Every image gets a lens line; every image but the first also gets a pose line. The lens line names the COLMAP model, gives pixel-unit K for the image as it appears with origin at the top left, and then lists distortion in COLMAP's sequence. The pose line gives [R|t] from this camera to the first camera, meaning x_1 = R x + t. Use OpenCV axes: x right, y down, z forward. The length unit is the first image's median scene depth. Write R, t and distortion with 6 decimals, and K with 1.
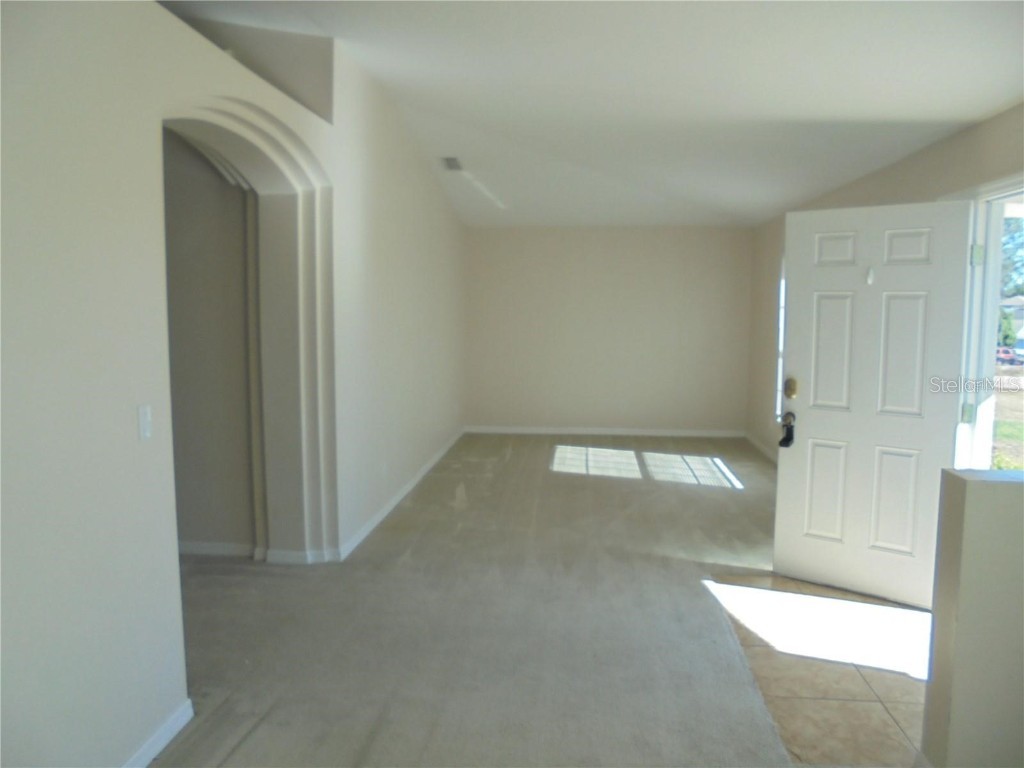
lens RADIAL K [[785.4, 0, 513.1], [0, 785.4, 383.7], [0, 0, 1]] dist [-0.056537, 0.007239]
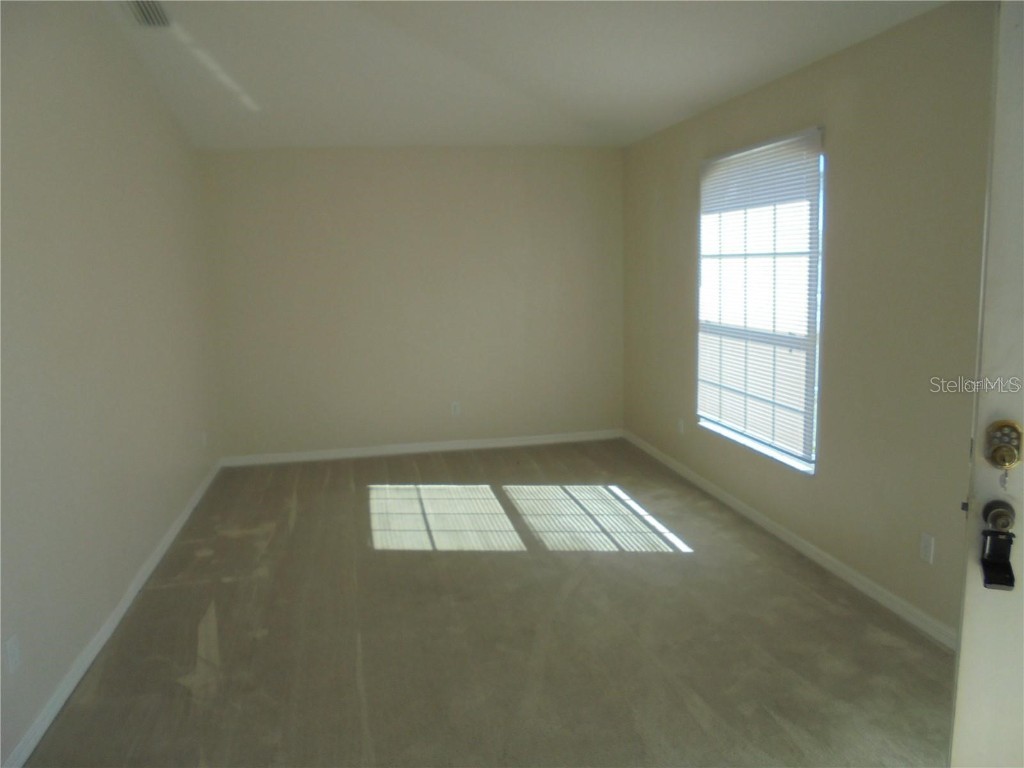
lens RADIAL K [[785.4, 0, 511.3], [0, 785.4, 381.8], [0, 0, 1]] dist [-0.056537, 0.007239]
pose [[0.959602, -0.074940, 0.271197, -0.000333], [0.062064, 0.996513, 0.055759, -0.038315], [-0.274430, -0.036675, 0.960908, 0.394793]]
